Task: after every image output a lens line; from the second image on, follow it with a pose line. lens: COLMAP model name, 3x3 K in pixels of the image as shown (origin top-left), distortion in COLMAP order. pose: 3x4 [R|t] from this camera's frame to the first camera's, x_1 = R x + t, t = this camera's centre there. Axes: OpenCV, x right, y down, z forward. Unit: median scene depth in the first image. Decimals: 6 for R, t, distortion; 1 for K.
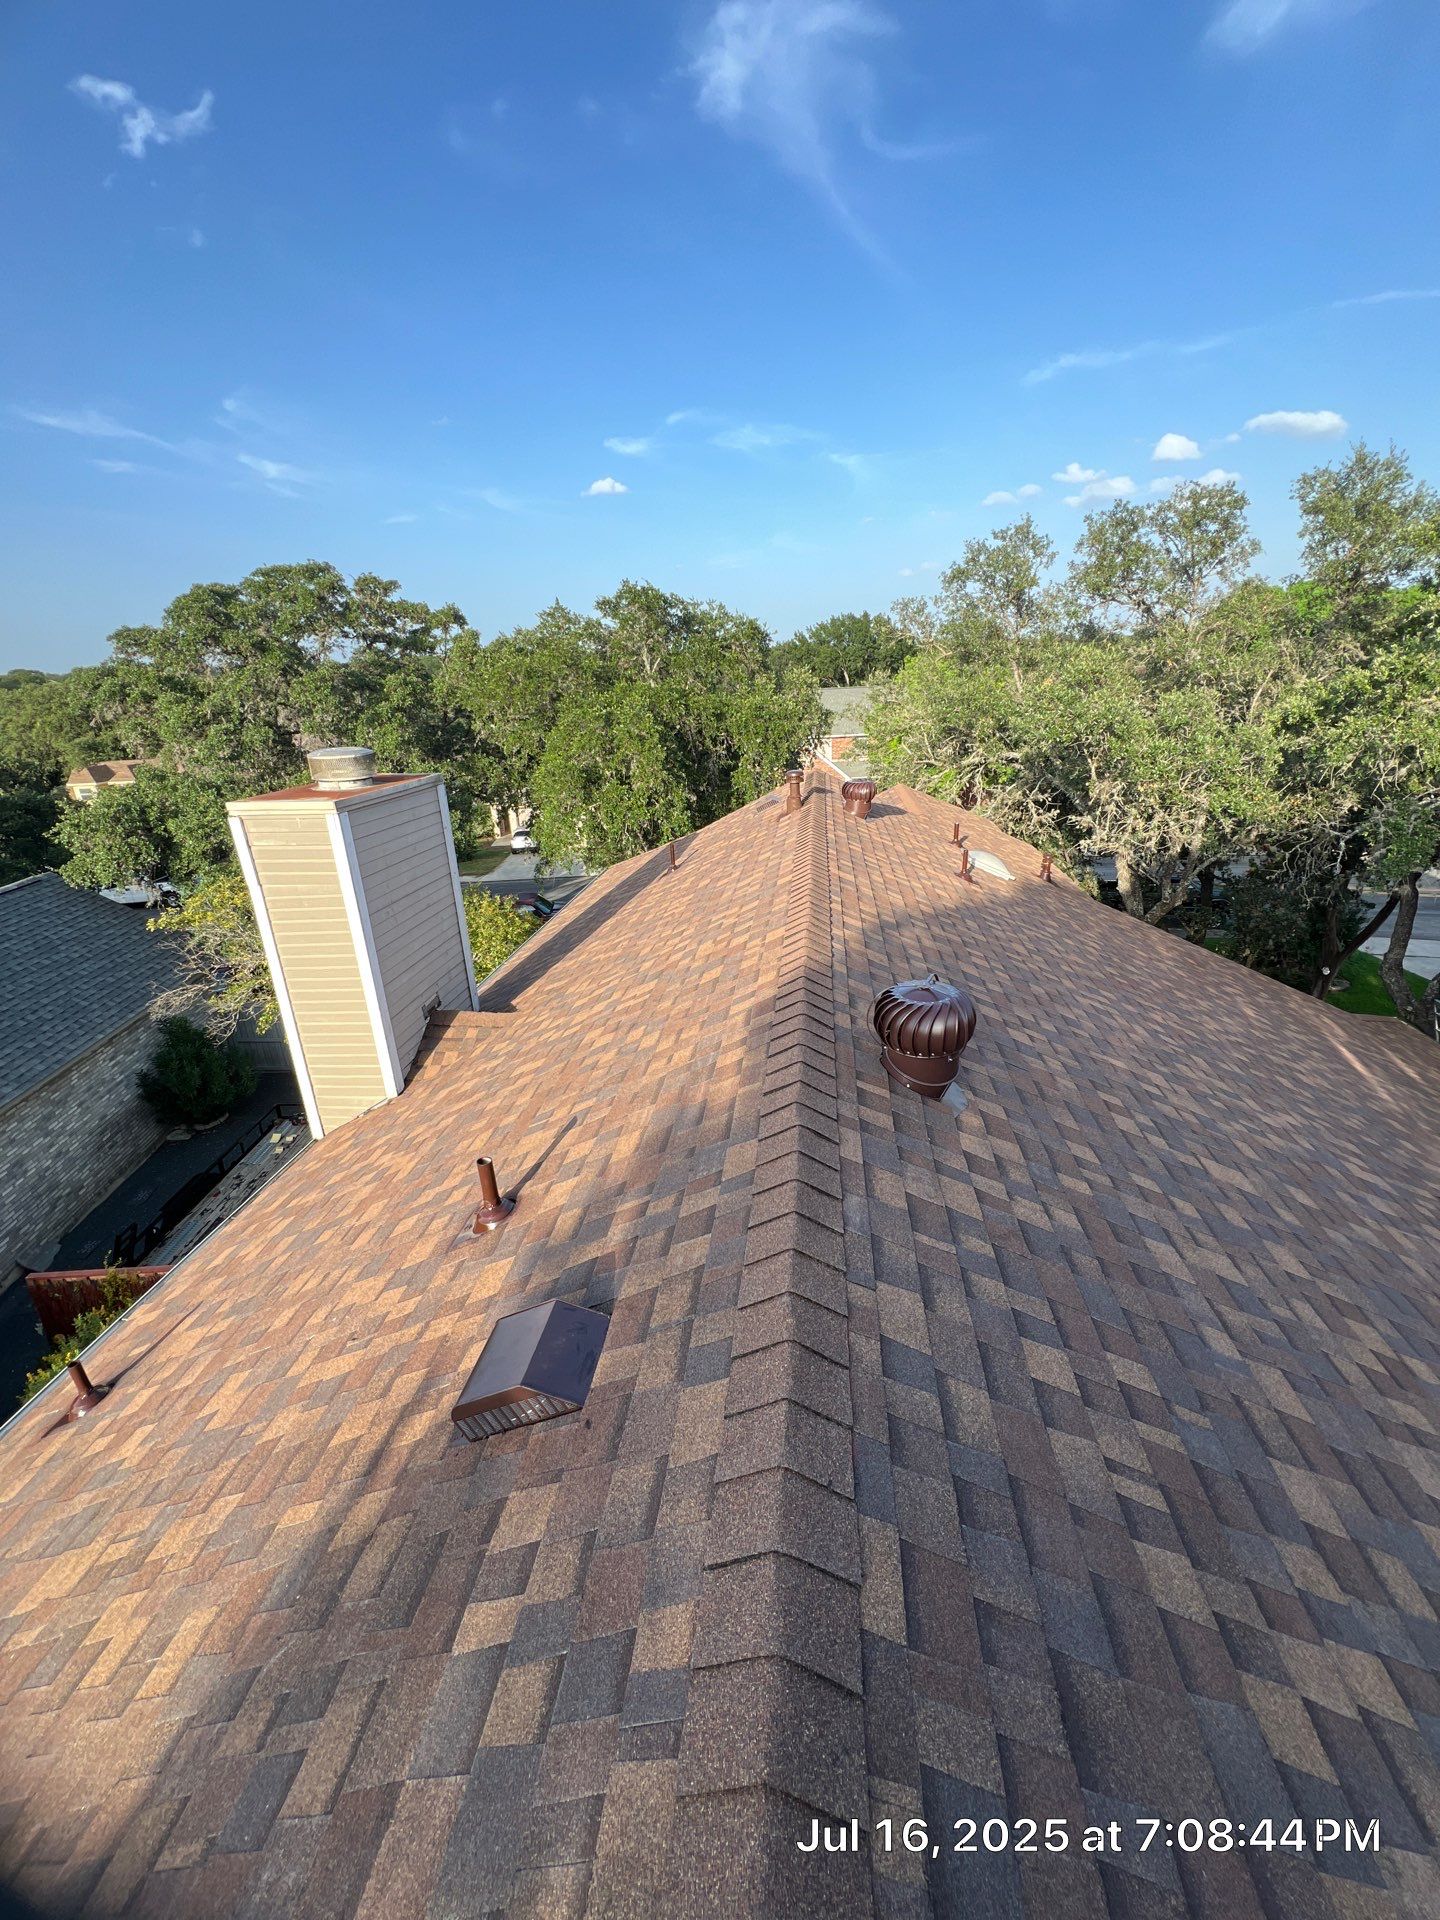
lens RADIAL K [[768.6, 0, 721.6], [0, 768.6, 953.8], [0, 0, 1]] dist [0.000057, 0.000469]
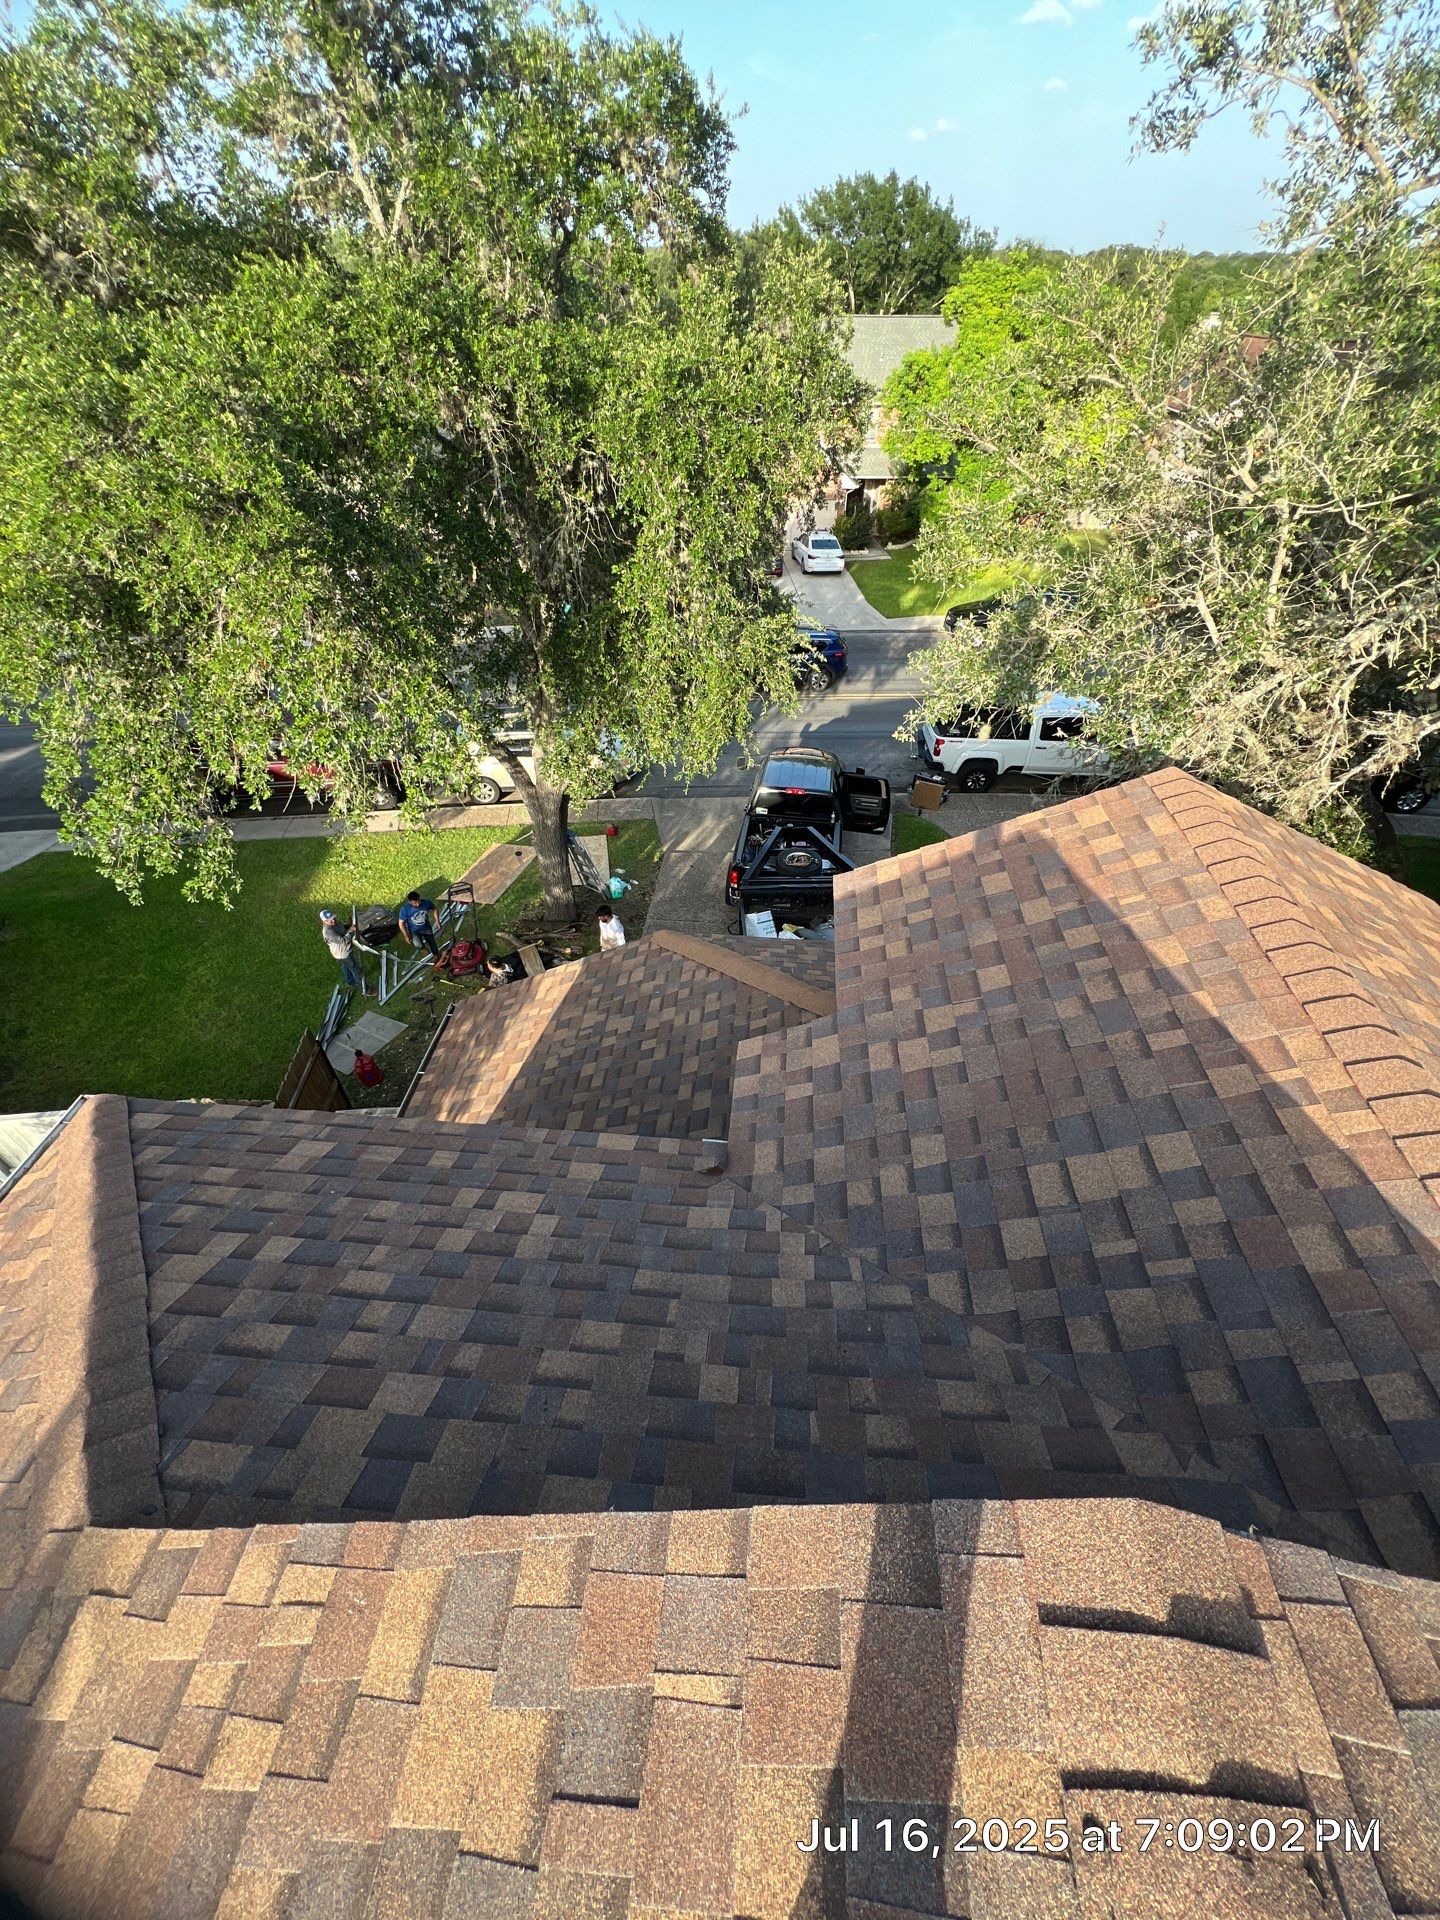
lens RADIAL K [[768.6, 0, 721.6], [0, 768.6, 953.8], [0, 0, 1]] dist [0.000057, 0.000469]
pose [[0.997956, 0.008506, 0.063341, 0.054398], [-0.030755, 0.932714, 0.359304, -0.334540], [-0.056023, -0.360517, 0.931069, 0.937074]]
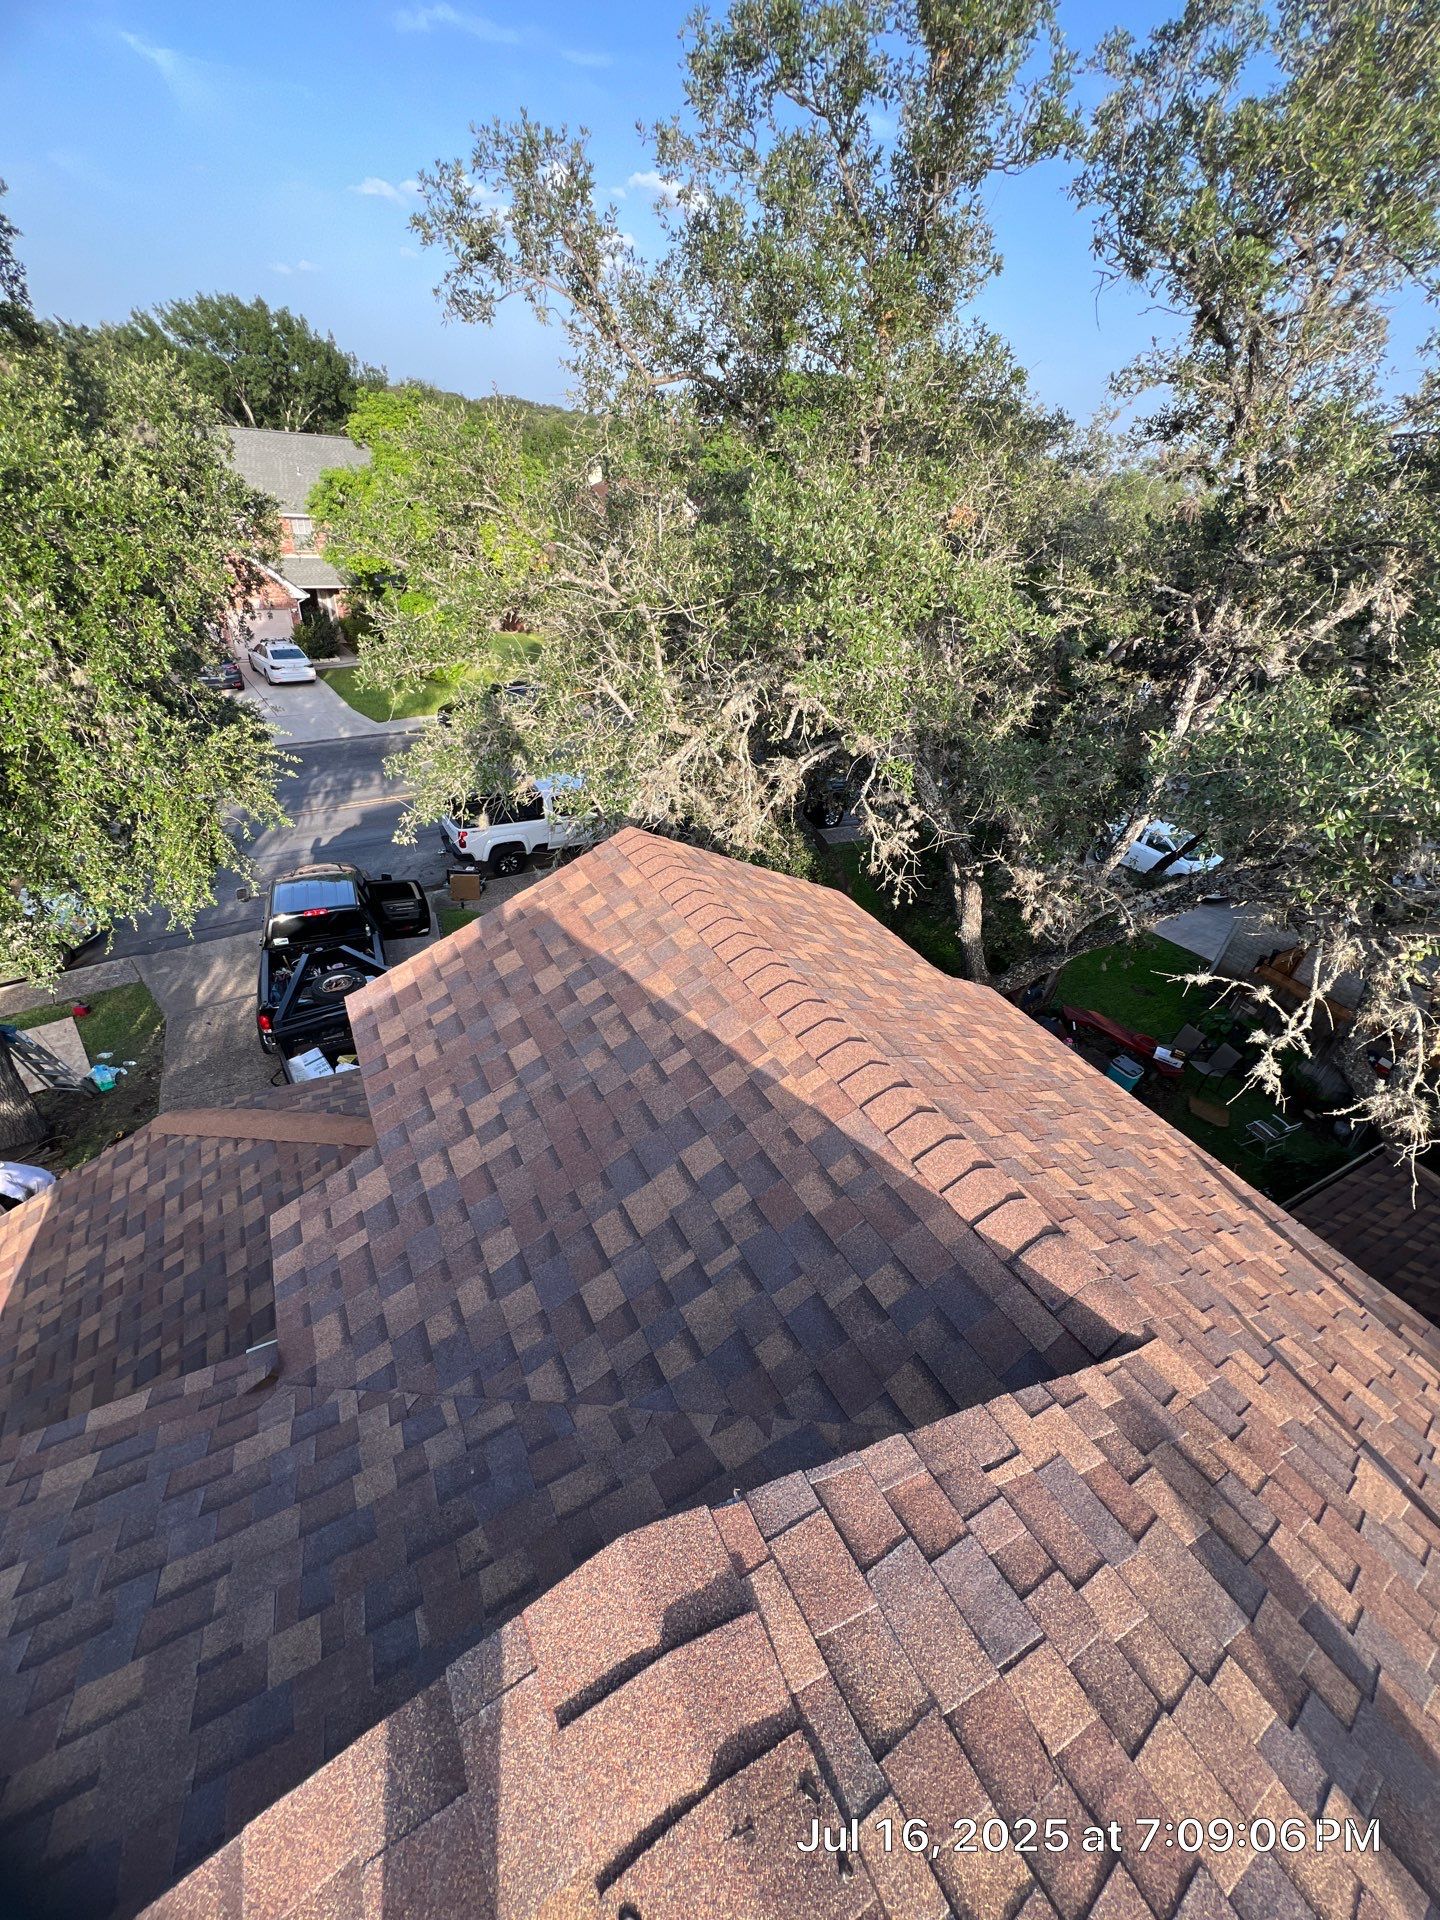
lens RADIAL K [[768.5, 0, 721.3], [0, 768.5, 955.3], [0, 0, 1]] dist [0.000022, 0.000617]
pose [[0.800913, -0.225476, 0.554706, 0.093628], [0.081656, 0.958866, 0.271860, -0.335262], [-0.593187, -0.172441, 0.786380, 0.924097]]
